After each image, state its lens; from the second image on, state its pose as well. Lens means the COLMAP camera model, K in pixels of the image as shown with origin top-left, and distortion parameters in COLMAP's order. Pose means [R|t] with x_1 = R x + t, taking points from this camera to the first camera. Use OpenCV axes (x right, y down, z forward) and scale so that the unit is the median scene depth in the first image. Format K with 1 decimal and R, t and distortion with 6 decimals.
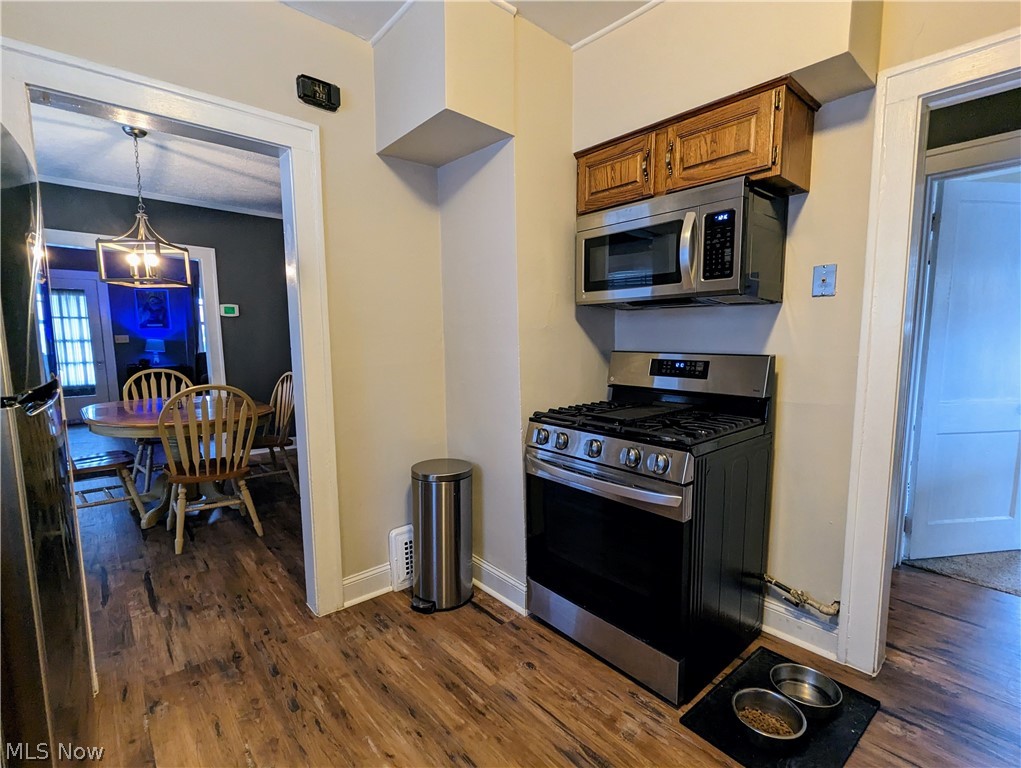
lens RADIAL K [[485.7, 0, 516.2], [0, 485.7, 389.7], [0, 0, 1]] dist [0.001898, 0.000096]
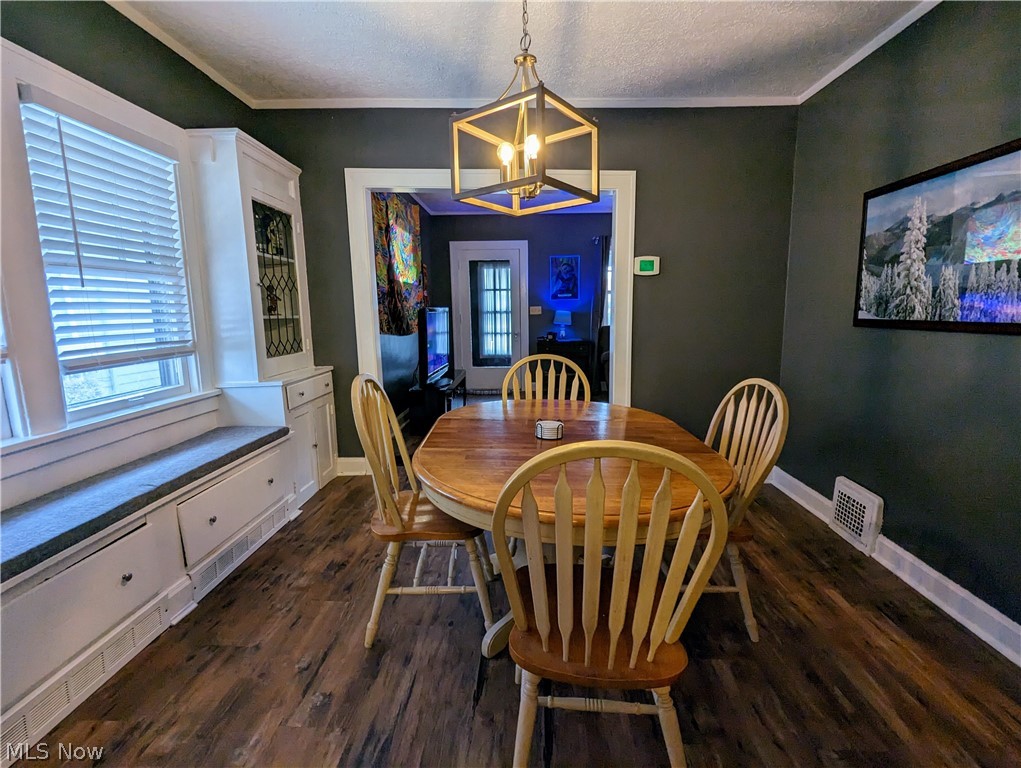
lens RADIAL K [[485.7, 0, 511.2], [0, 485.7, 387.5], [0, 0, 1]] dist [0.001898, 0.000096]
pose [[0.721697, 0.109076, -0.683561, -0.255272], [-0.073197, 0.993996, 0.081332, -0.040096], [0.688328, -0.008662, 0.725348, 0.396588]]
